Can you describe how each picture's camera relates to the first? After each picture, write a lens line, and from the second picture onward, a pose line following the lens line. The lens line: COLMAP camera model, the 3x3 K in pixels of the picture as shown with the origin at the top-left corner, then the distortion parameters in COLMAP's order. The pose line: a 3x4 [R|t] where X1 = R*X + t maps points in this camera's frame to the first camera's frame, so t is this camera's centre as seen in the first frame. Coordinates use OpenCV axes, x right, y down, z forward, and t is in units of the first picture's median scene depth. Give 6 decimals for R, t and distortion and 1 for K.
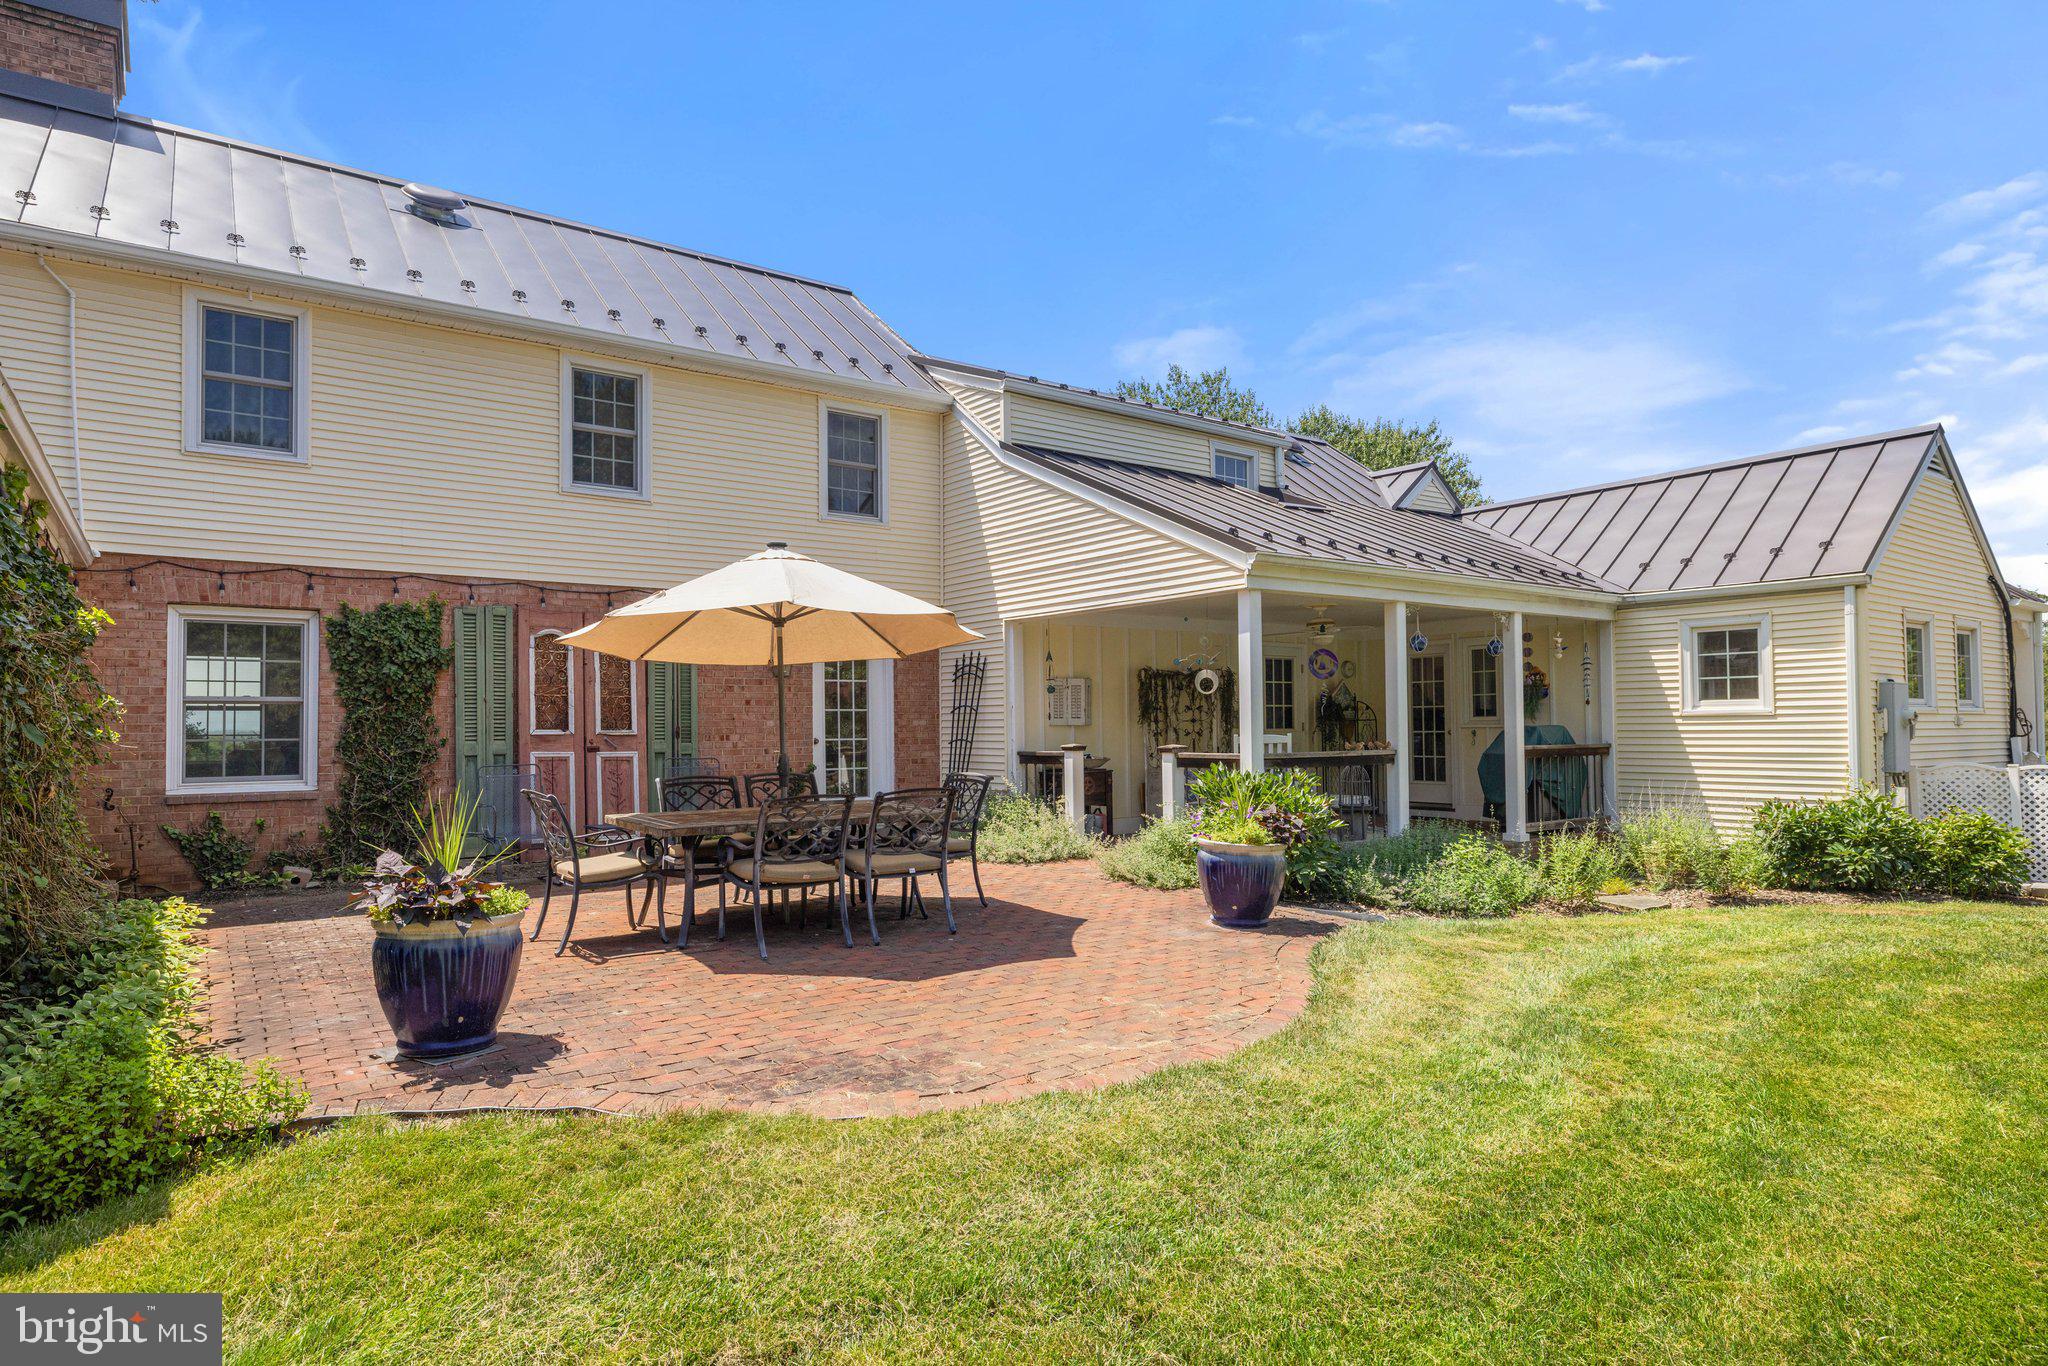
lens RADIAL K [[1159.1, 0, 1027.9], [0, 1159.1, 702.8], [0, 0, 1]] dist [-0.015047, -0.000025]
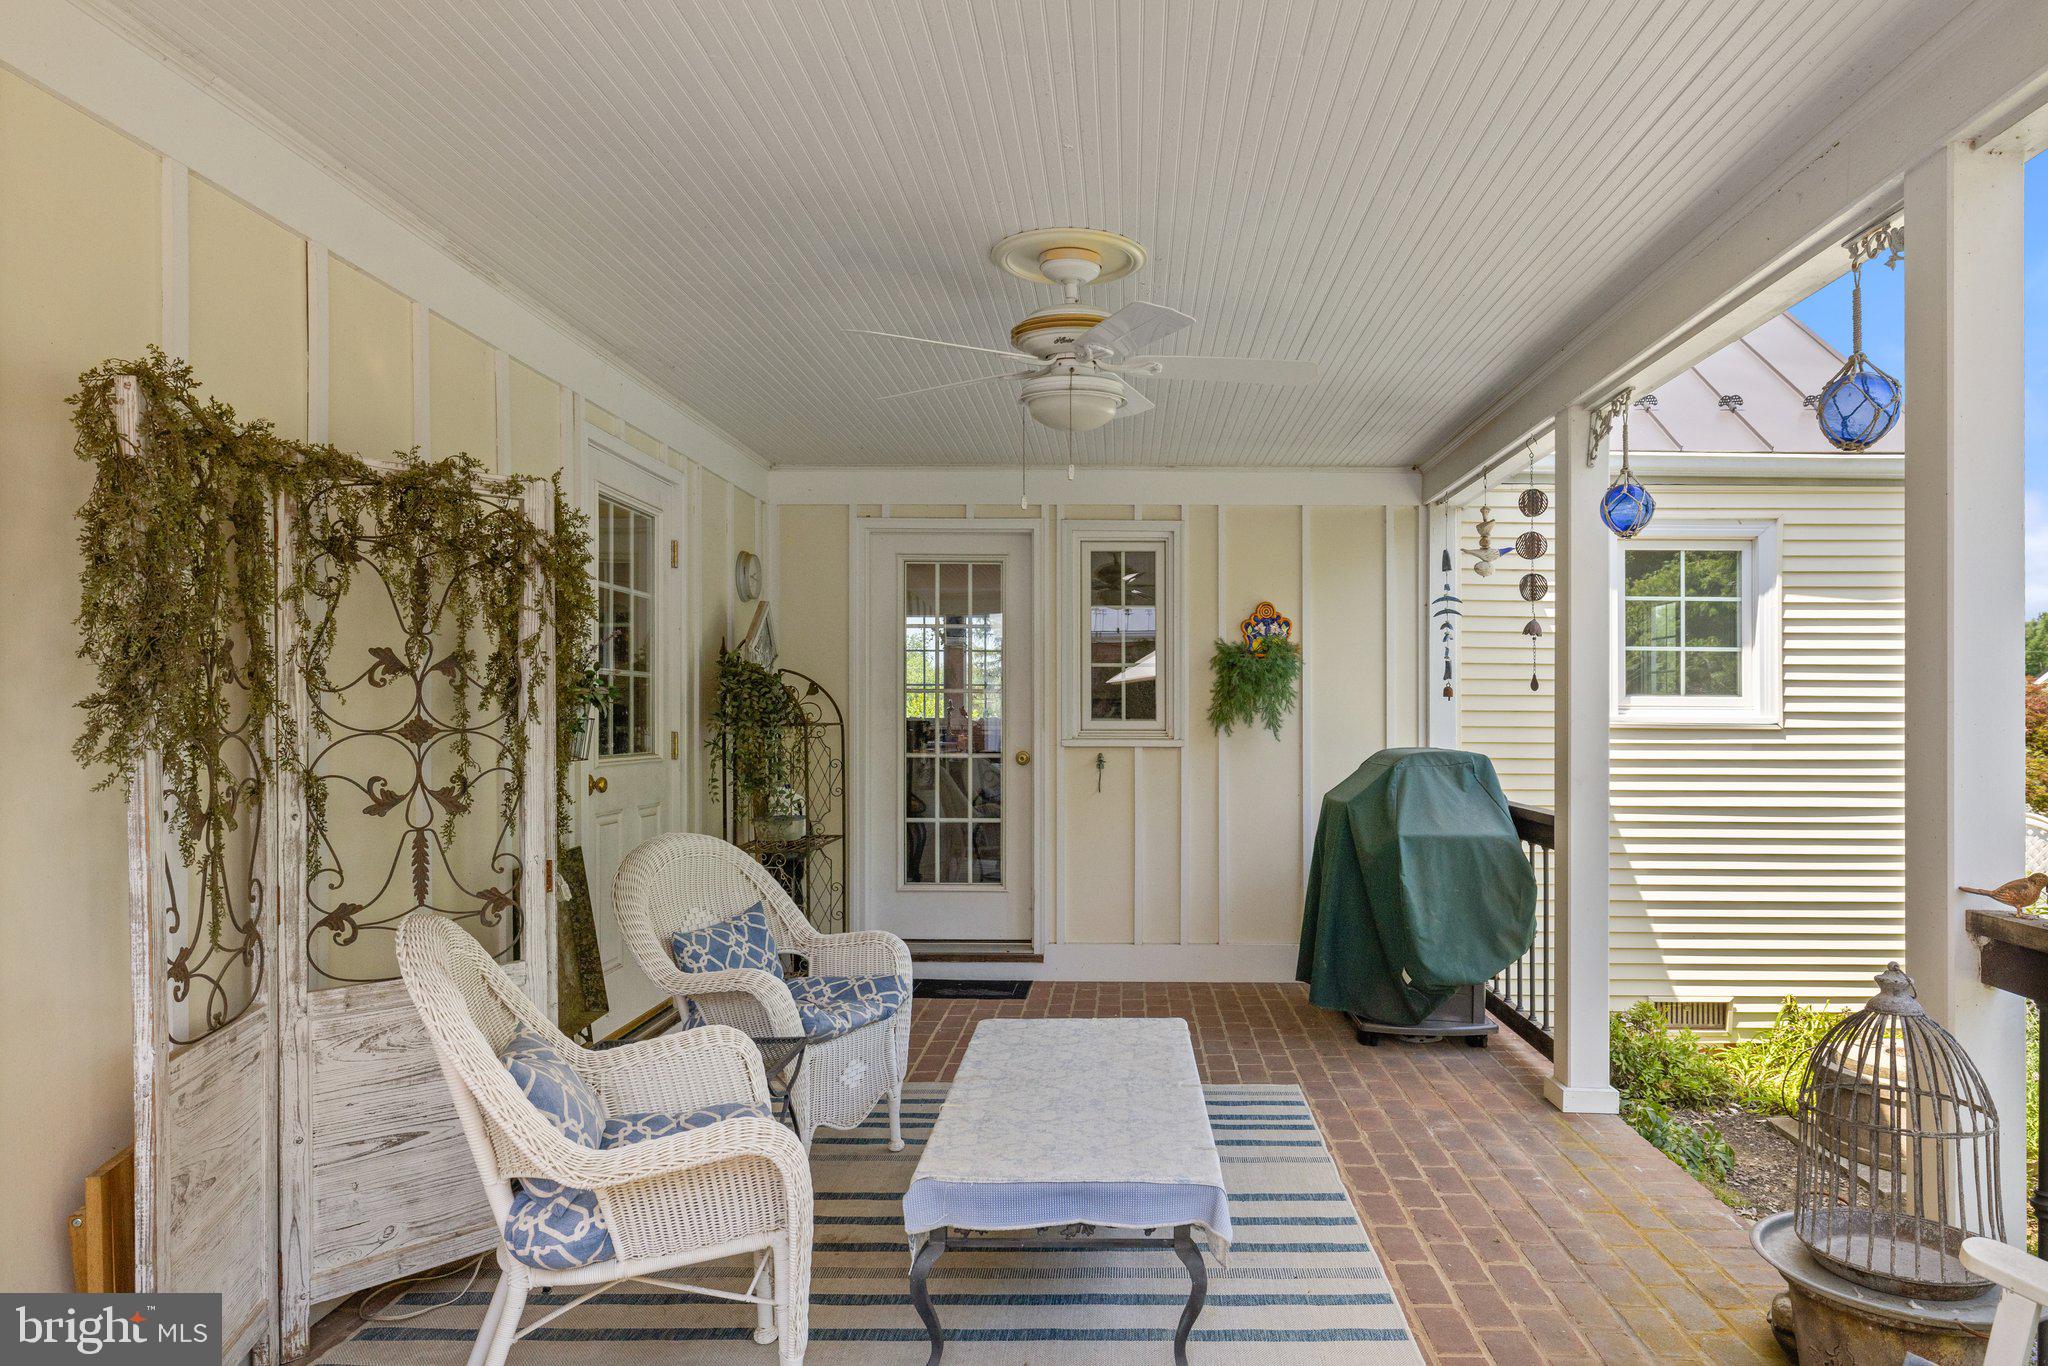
lens RADIAL K [[1159.1, 0, 1009.7], [0, 1159.1, 698.7], [0, 0, 1]] dist [-0.015047, -0.000025]
pose [[0.598906, 0.022108, 0.800514, 0.066080], [-0.030919, 0.999512, -0.004472, 0.010523], [-0.800222, -0.022073, 0.599298, 1.051446]]
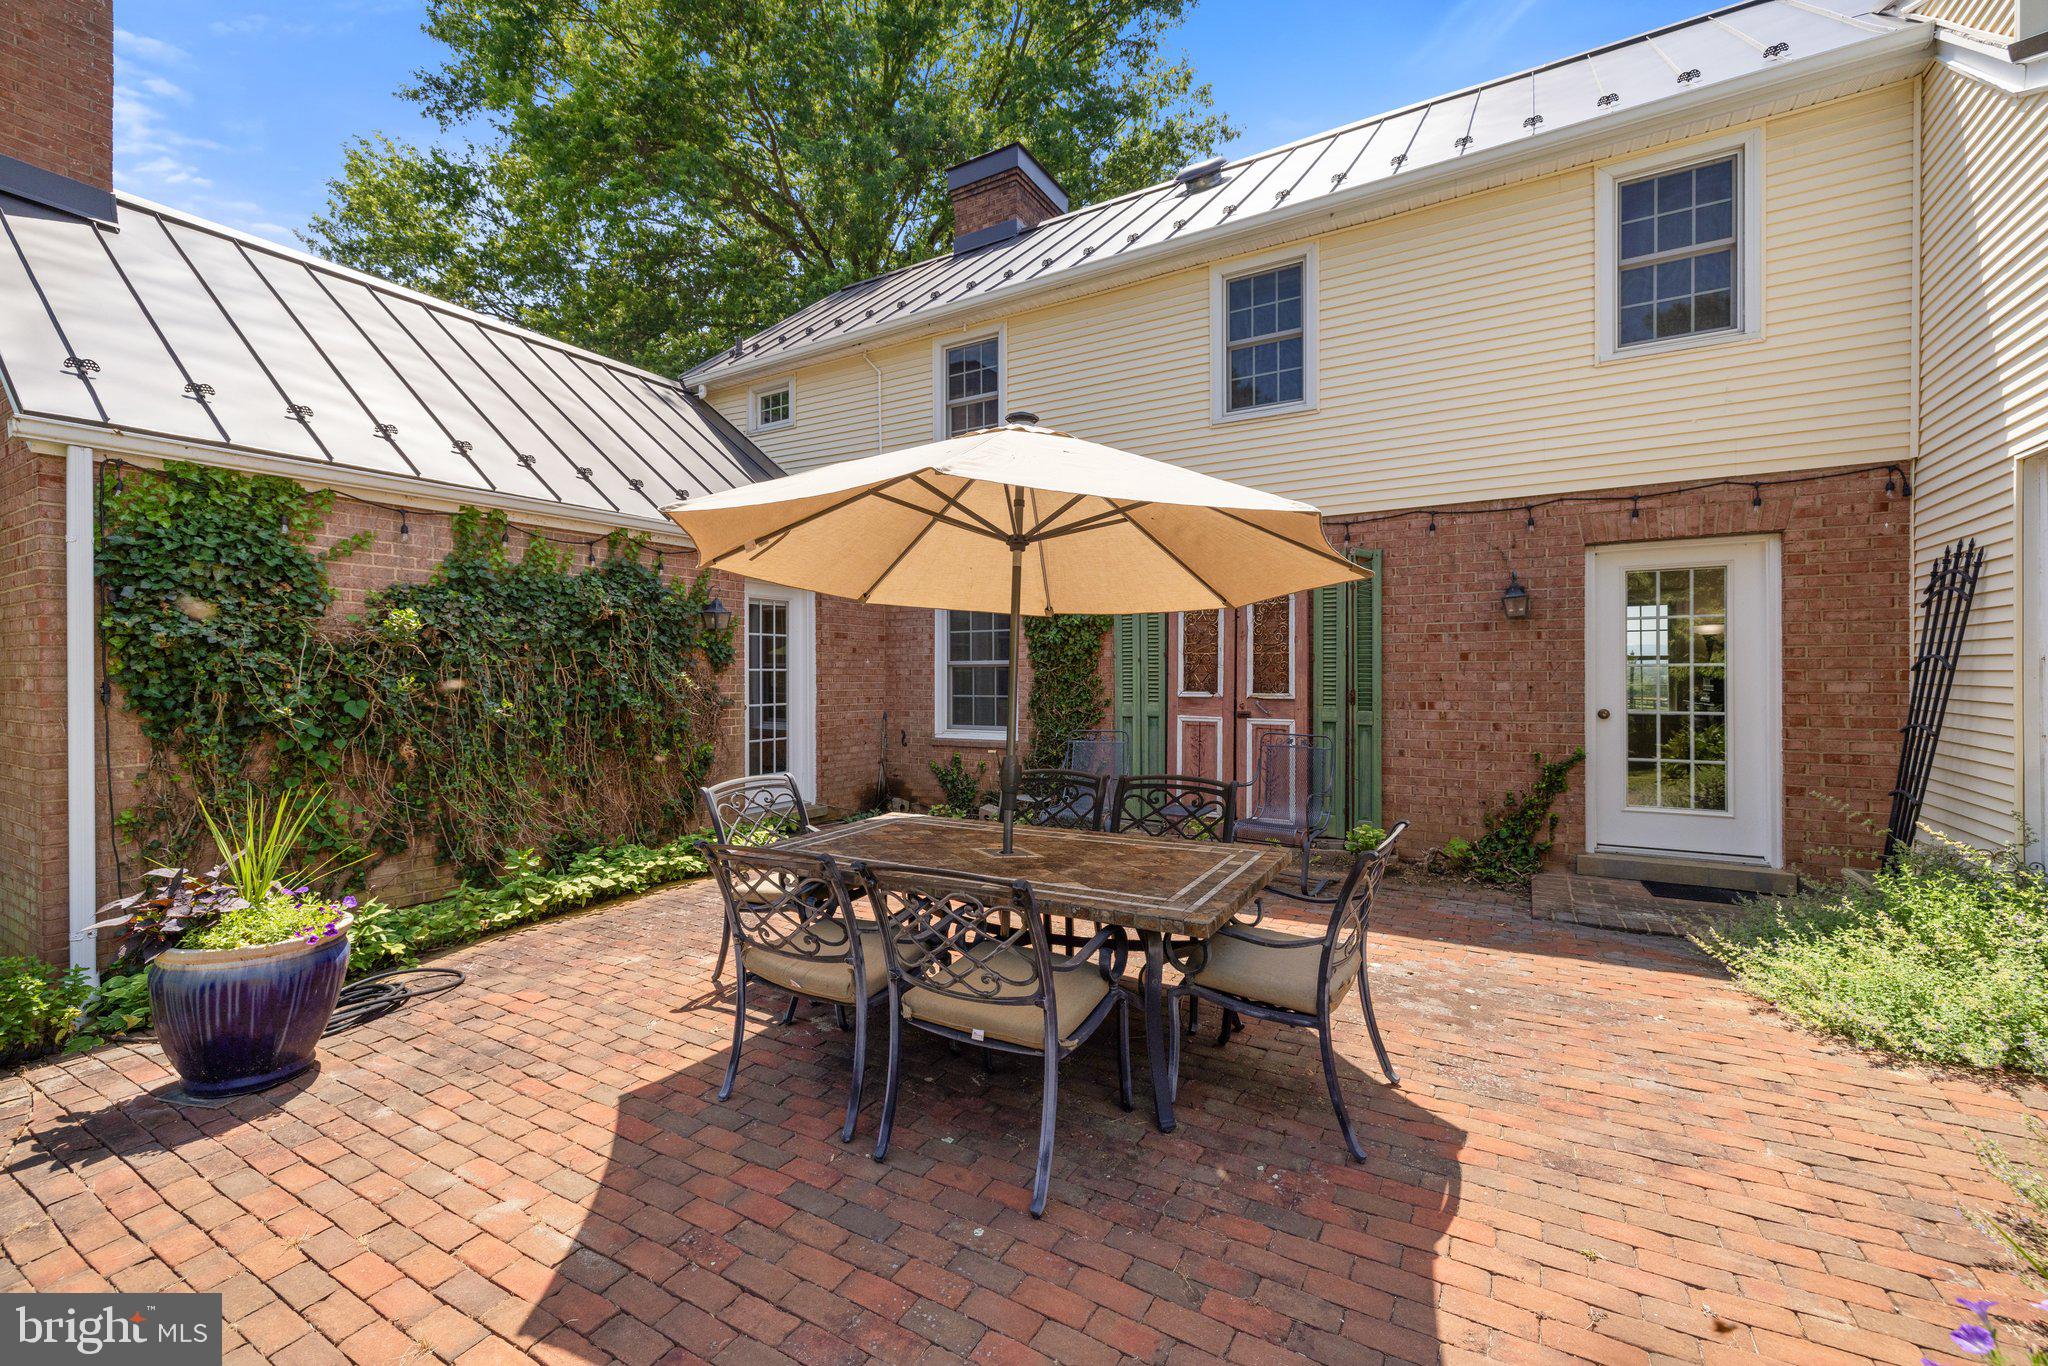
lens RADIAL K [[863.1, 0, 1016.9], [0, 863.1, 678.2], [0, 0, 1]] dist [0.004134, -0.000124]
pose [[0.381319, 0.011701, -0.924370, 0.153952], [0.022300, 0.999512, 0.021852, -0.005147], [0.924175, -0.028946, 0.380872, 0.587647]]
